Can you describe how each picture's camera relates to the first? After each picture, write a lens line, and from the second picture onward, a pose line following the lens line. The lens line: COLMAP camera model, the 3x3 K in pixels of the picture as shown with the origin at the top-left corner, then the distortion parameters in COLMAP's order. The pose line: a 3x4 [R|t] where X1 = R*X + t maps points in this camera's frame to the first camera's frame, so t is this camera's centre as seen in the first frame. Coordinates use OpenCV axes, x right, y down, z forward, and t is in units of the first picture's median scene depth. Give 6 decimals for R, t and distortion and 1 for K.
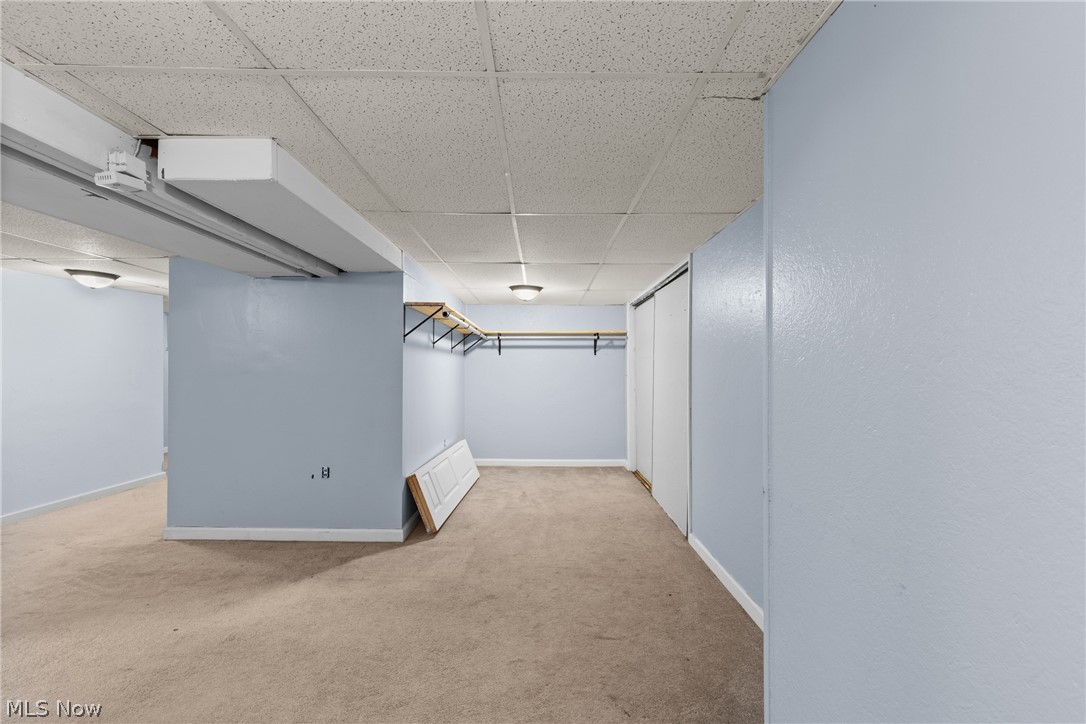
lens RADIAL K [[491.3, 0, 539.5], [0, 491.3, 370.8], [0, 0, 1]] dist [0.003910, 0.000660]
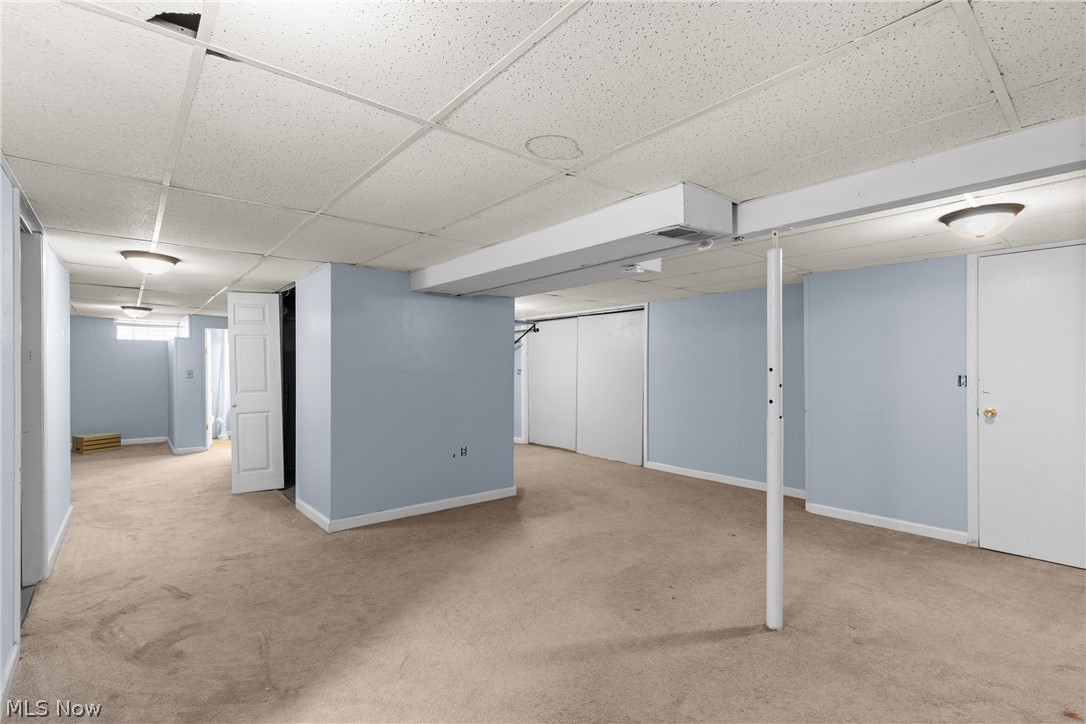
lens RADIAL K [[491.3, 0, 548.1], [0, 491.3, 368.8], [0, 0, 1]] dist [0.003910, 0.000660]
pose [[0.749985, -0.002469, 0.661450, -1.104634], [-0.004785, 0.999947, 0.009158, -0.017278], [-0.661437, -0.010033, 0.749934, -0.084407]]
